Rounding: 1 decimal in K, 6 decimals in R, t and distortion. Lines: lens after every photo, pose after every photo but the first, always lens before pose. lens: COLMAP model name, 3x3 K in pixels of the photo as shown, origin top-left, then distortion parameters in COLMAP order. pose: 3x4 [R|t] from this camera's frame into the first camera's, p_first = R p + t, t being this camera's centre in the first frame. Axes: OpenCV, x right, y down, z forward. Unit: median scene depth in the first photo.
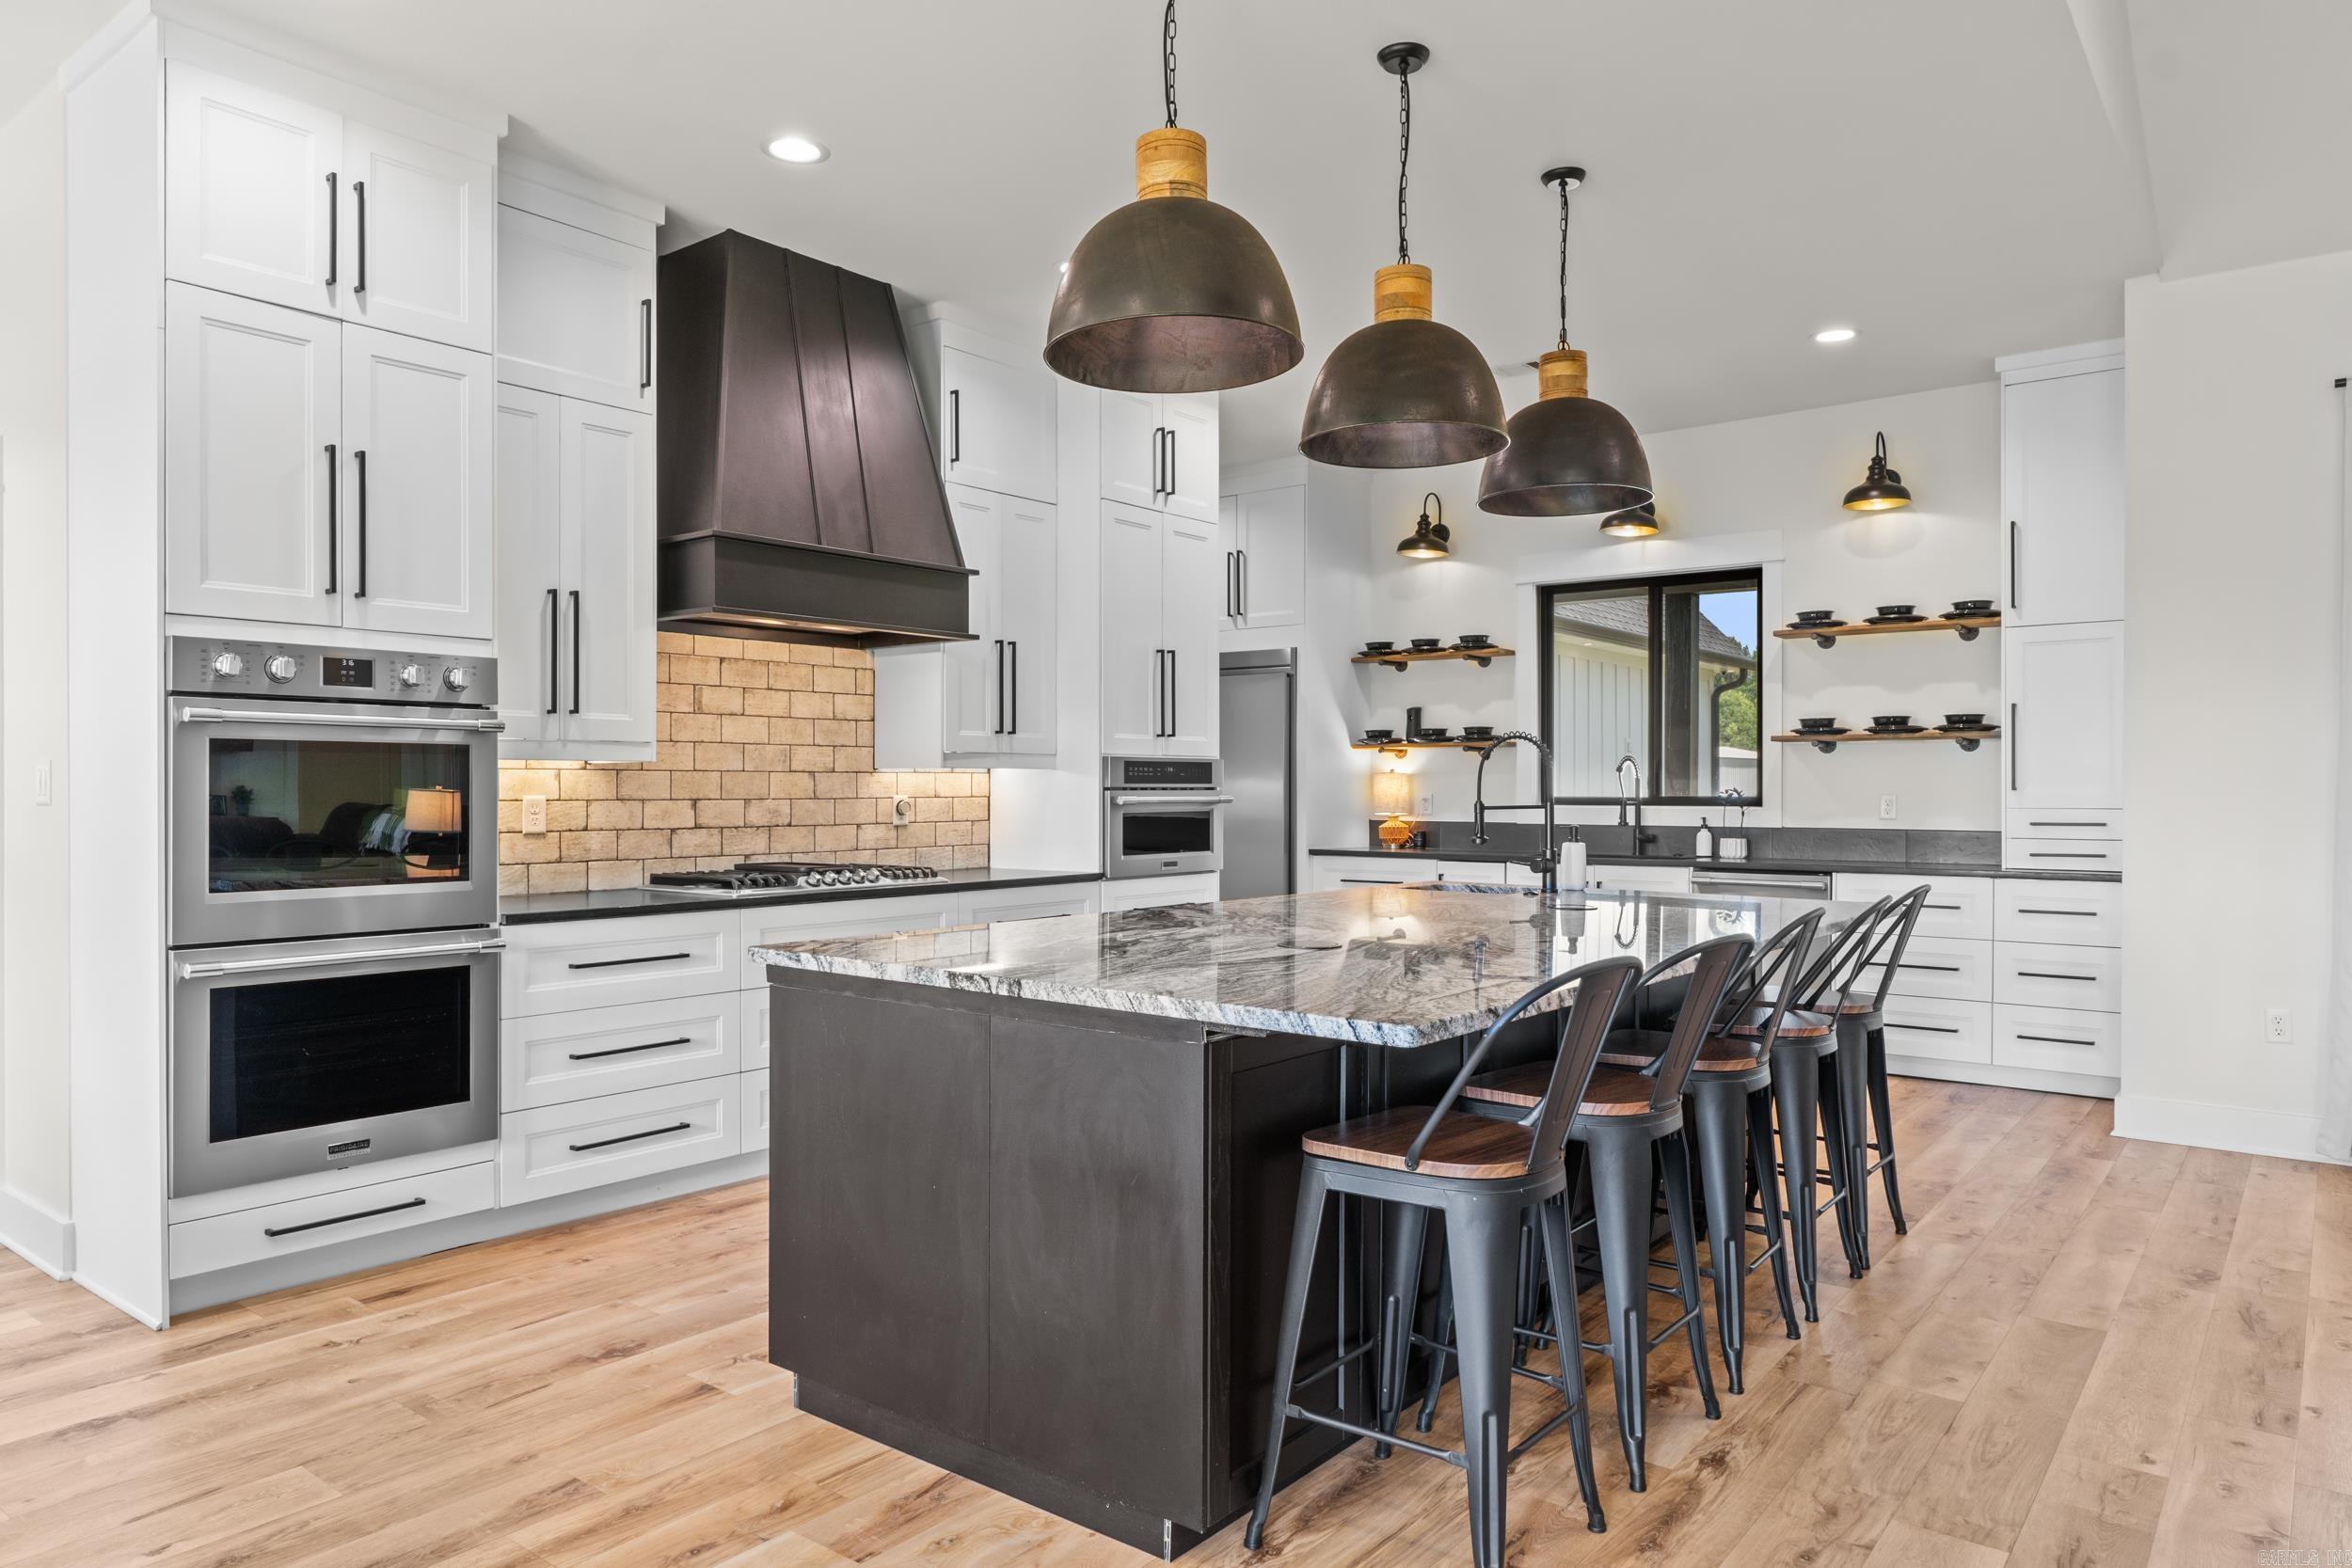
lens RADIAL K [[1497.6, 0, 1163.8], [0, 1497.6, 790.2], [0, 0, 1]] dist [-0.002363, -0.003235]
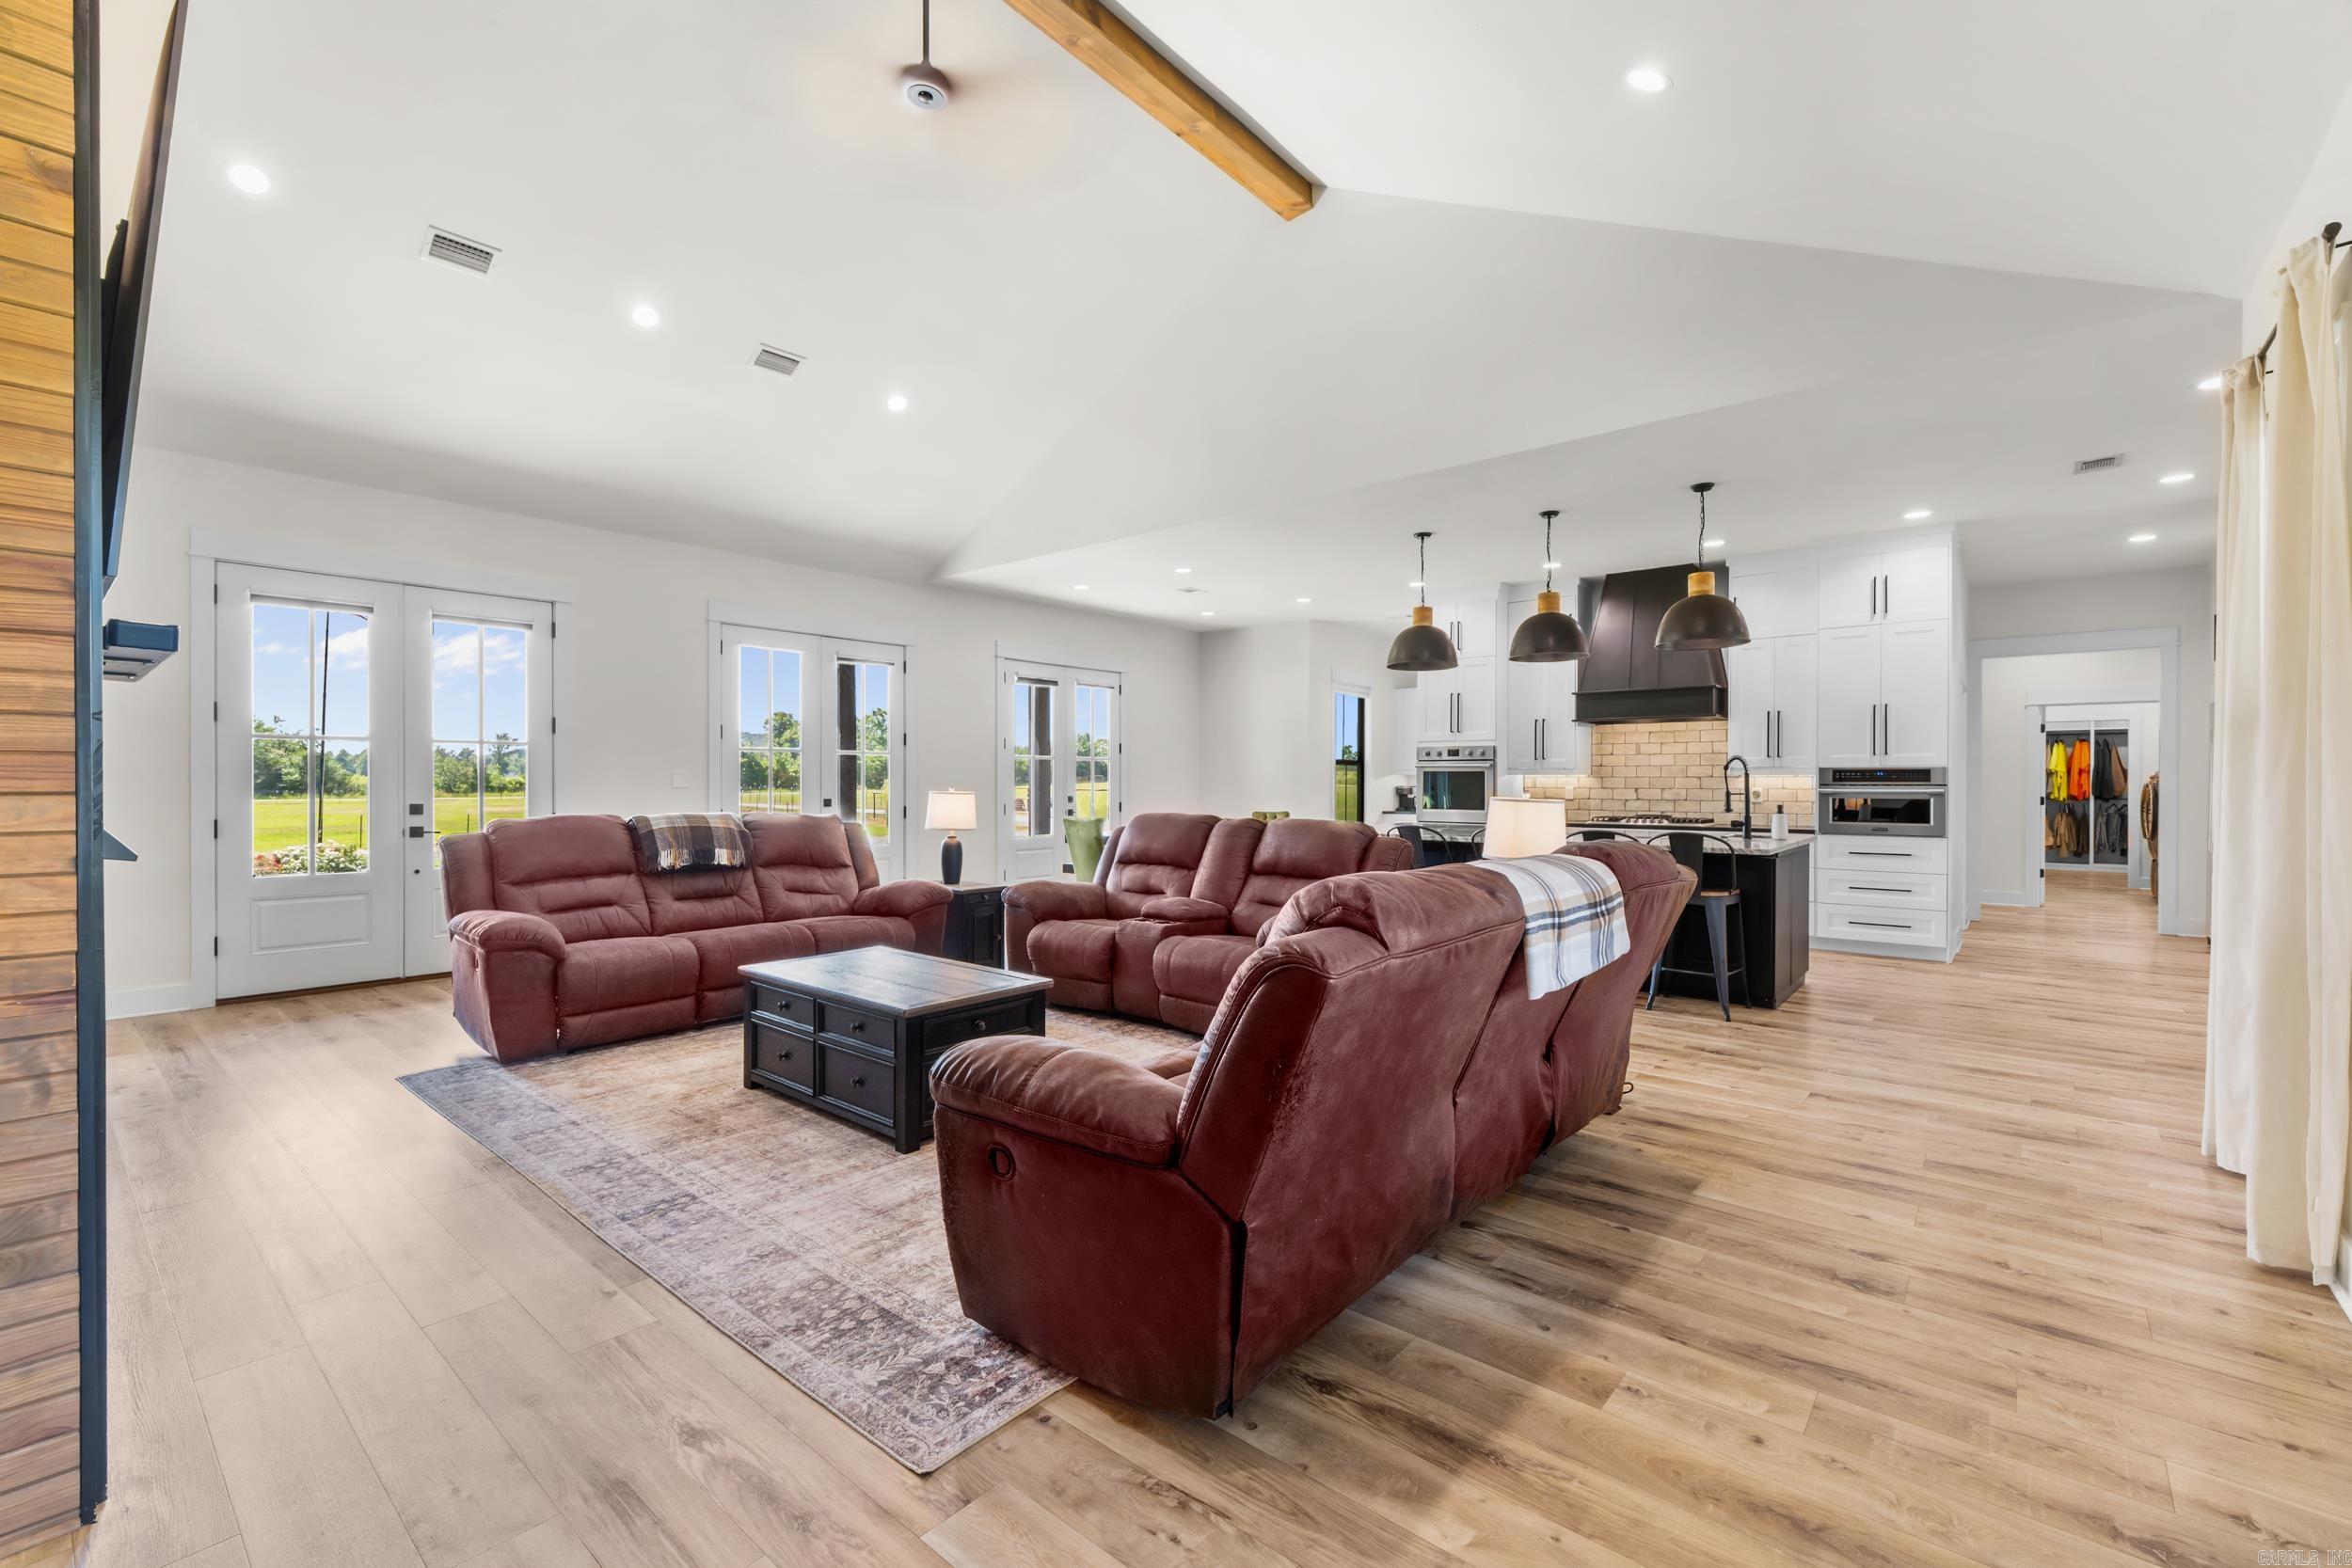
lens RADIAL K [[985.2, 0, 1180.2], [0, 985.2, 782.2], [0, 0, 1]] dist [-0.000261, -0.000428]
pose [[-0.038496, -0.000097, -0.999259, 1.161522], [-0.004528, 0.999990, 0.000078, -0.000905], [0.999248, 0.004528, -0.038496, 0.241740]]
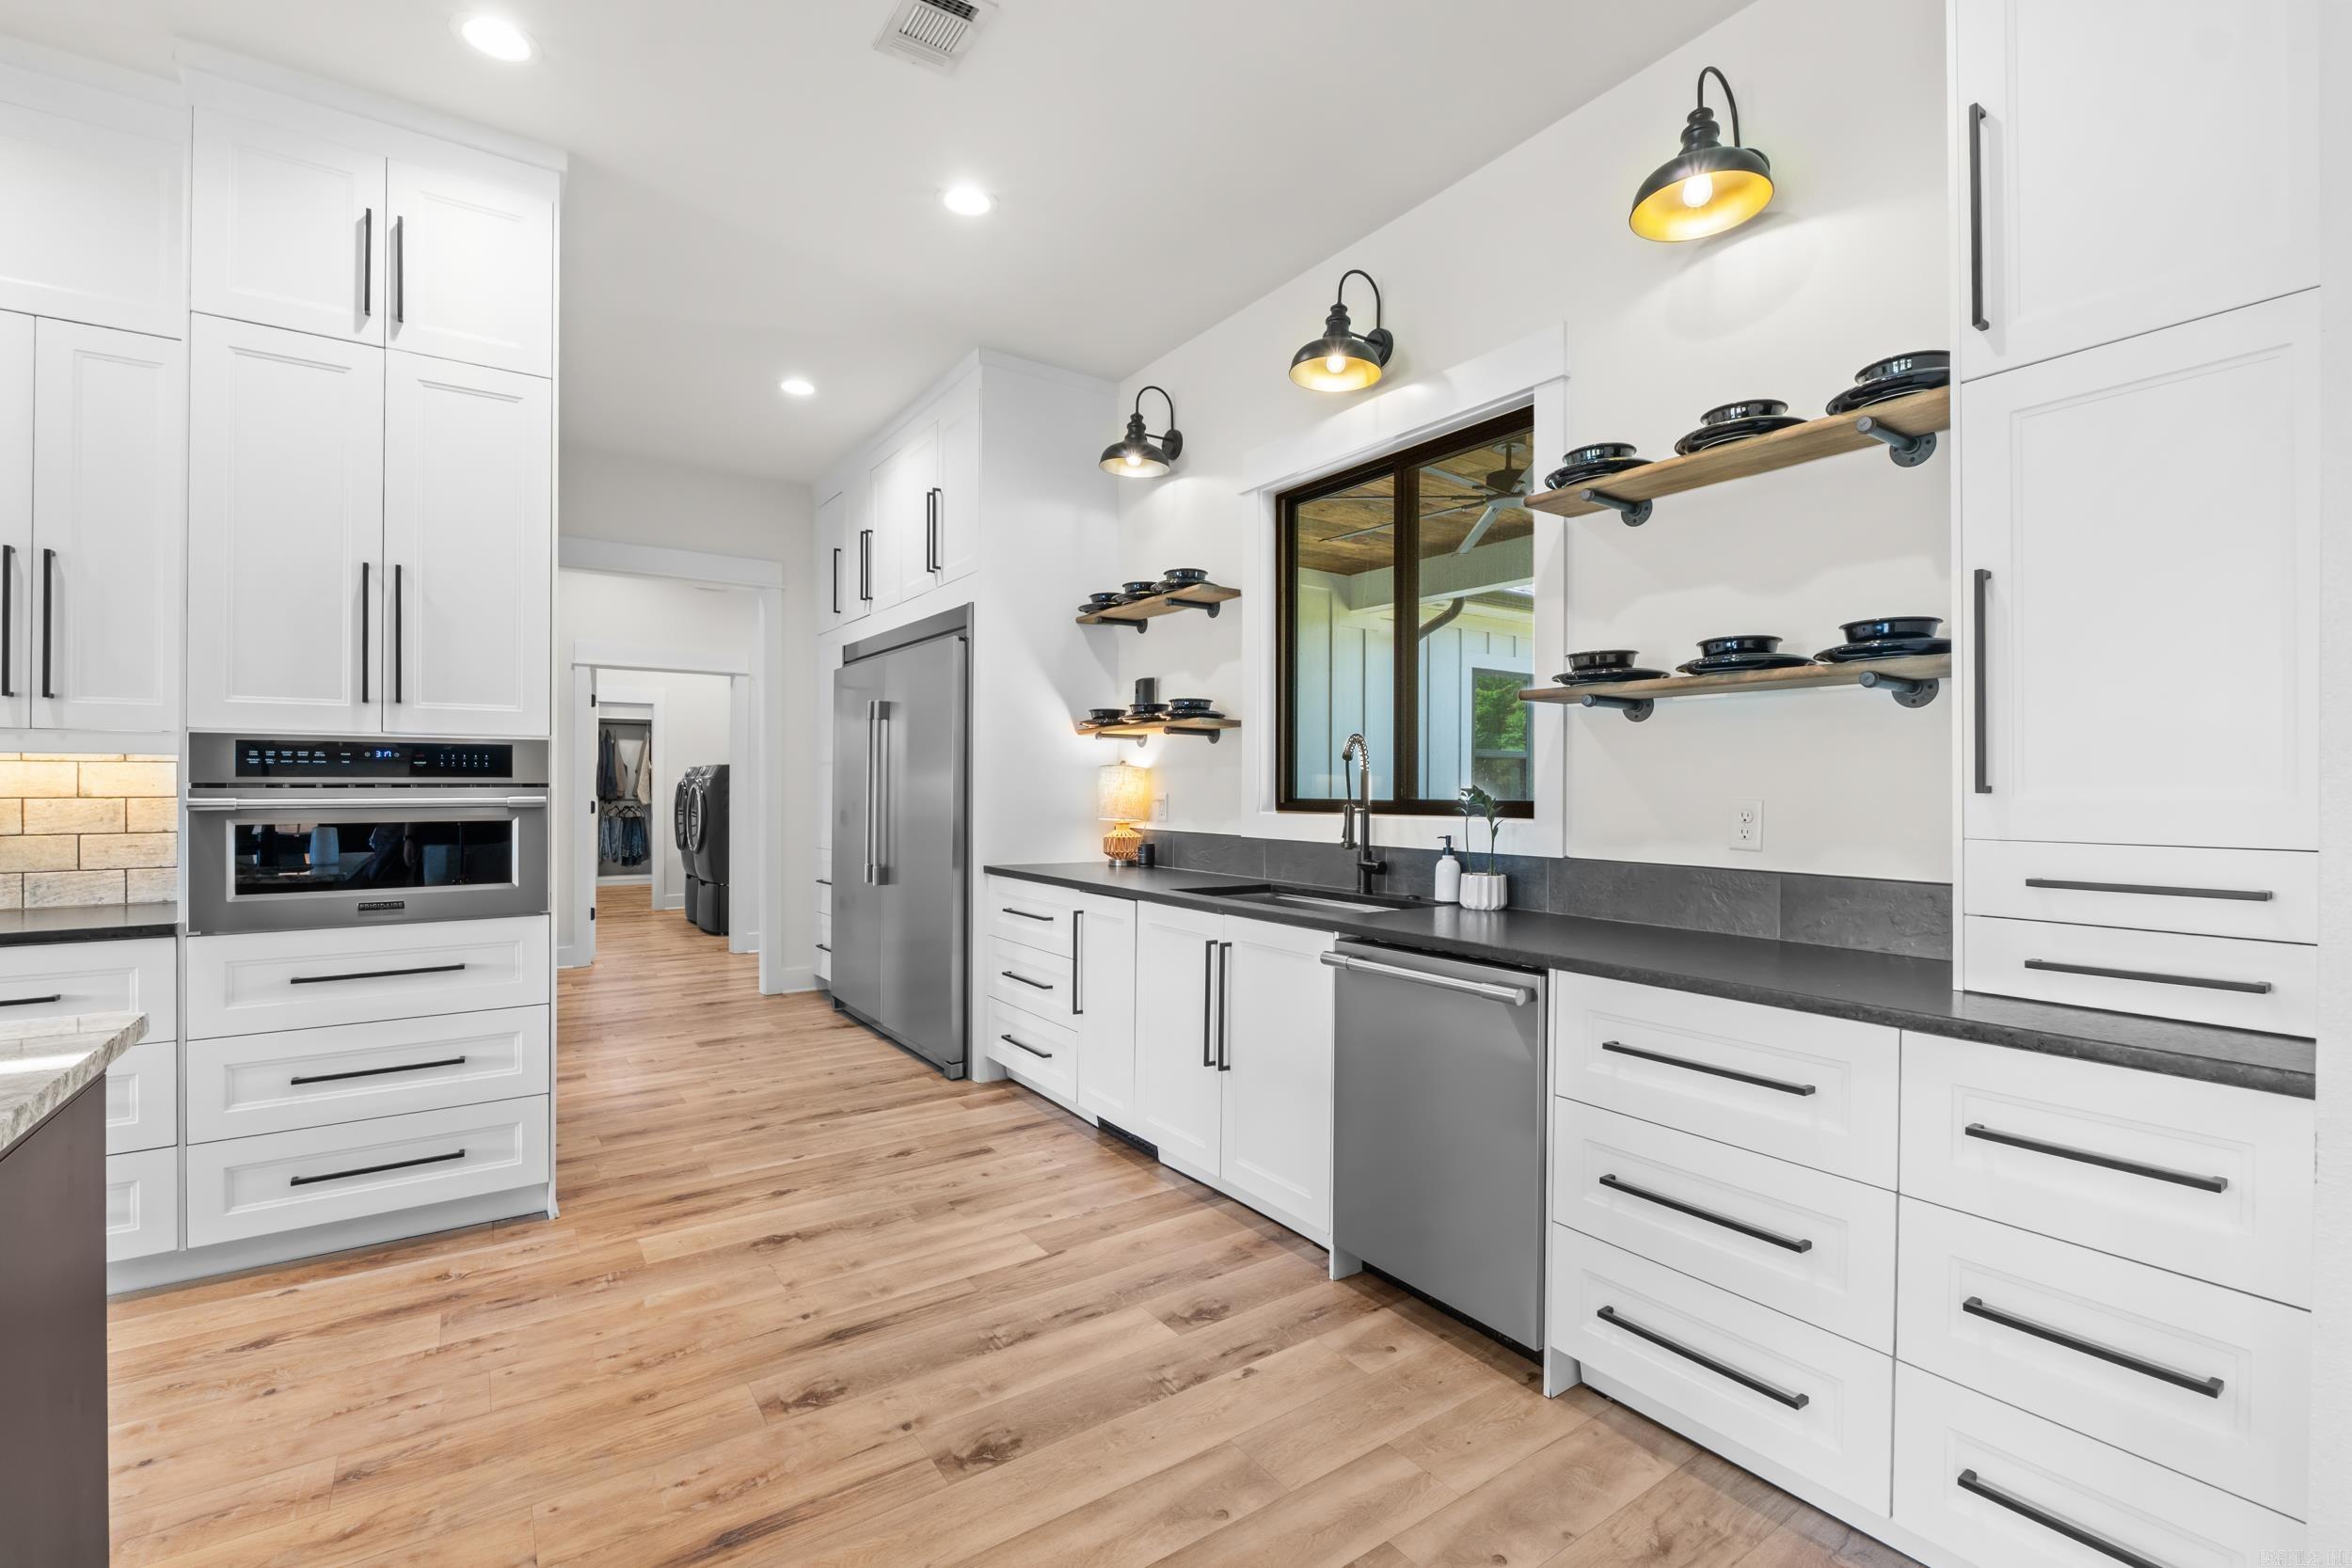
lens RADIAL K [[1031.4, 0, 1181.3], [0, 1031.4, 784.0], [0, 0, 1]] dist [-0.009754, 0.000599]
pose [[0.957784, 0.000985, -0.287486, 0.445877], [-0.001494, 0.999998, -0.001552, -0.001445], [0.287484, 0.001917, 0.957784, 0.685380]]
